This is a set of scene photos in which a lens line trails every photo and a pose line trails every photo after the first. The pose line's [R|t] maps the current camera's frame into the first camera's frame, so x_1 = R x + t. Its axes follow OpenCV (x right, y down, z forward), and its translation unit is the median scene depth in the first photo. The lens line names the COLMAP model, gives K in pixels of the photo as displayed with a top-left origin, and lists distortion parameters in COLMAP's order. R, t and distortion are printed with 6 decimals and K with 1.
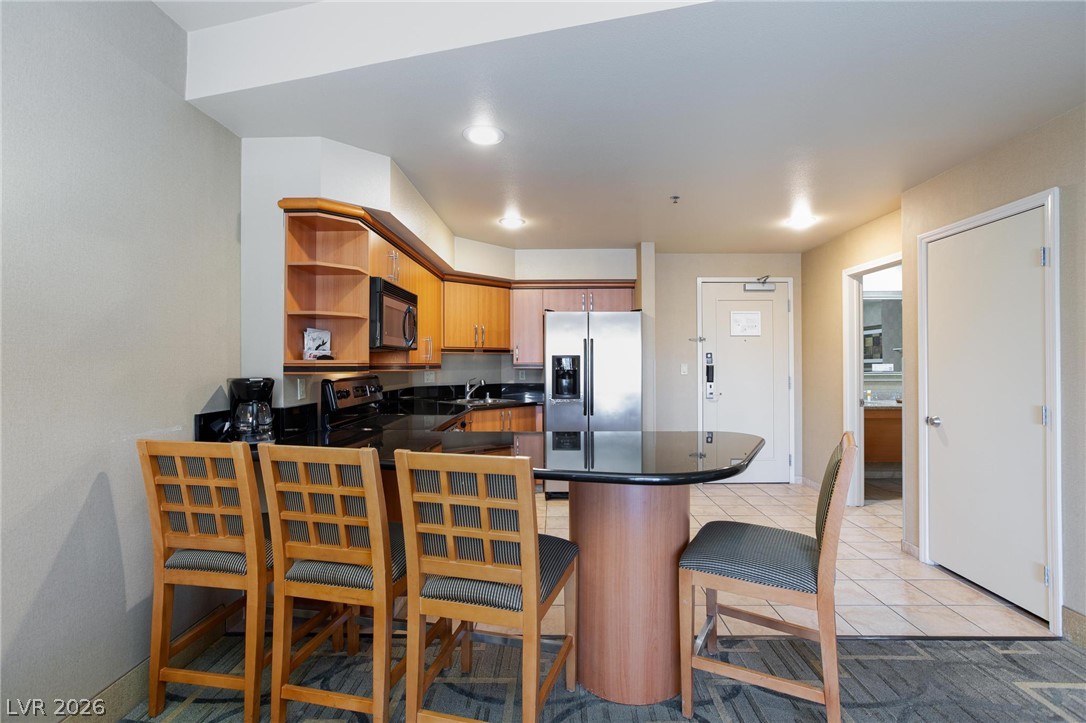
lens RADIAL K [[492.9, 0, 547.0], [0, 492.9, 360.2], [0, 0, 1]] dist [0.003970, 0.000360]
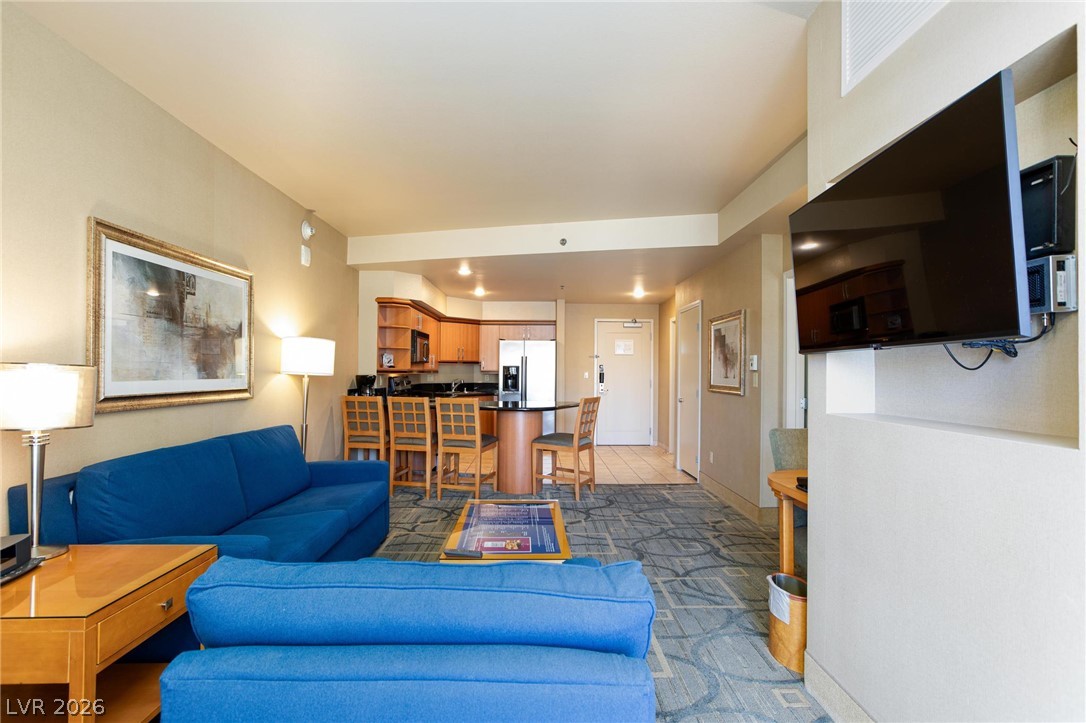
lens RADIAL K [[492.9, 0, 519.7], [0, 492.9, 366.3], [0, 0, 1]] dist [0.003970, 0.000360]
pose [[0.999910, 0.010348, -0.008534, 0.096398], [-0.010370, 0.999943, -0.002496, -0.005121], [0.008508, 0.002584, 0.999960, -0.823550]]
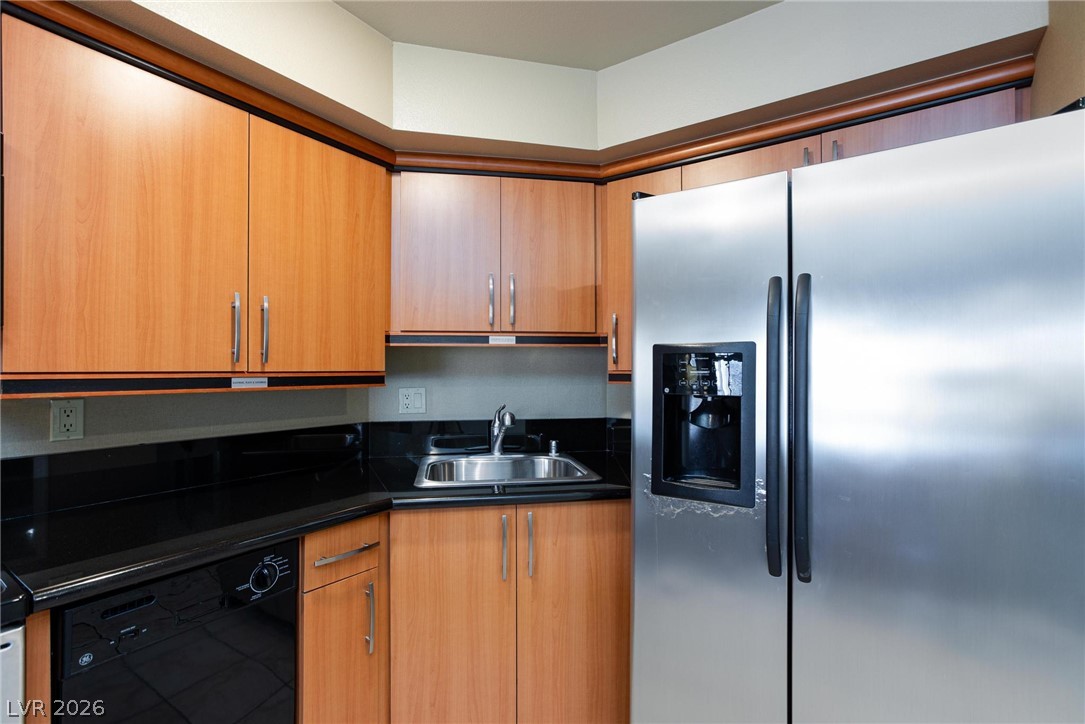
lens RADIAL K [[492.5, 0, 538.0], [0, 492.5, 362.5], [0, 0, 1]] dist [0.003970, 0.000360]
pose [[0.830612, -0.006010, -0.556820, 0.138588], [0.002879, 0.999975, -0.006499, 0.002951], [0.556845, 0.003795, 0.830608, 0.840086]]
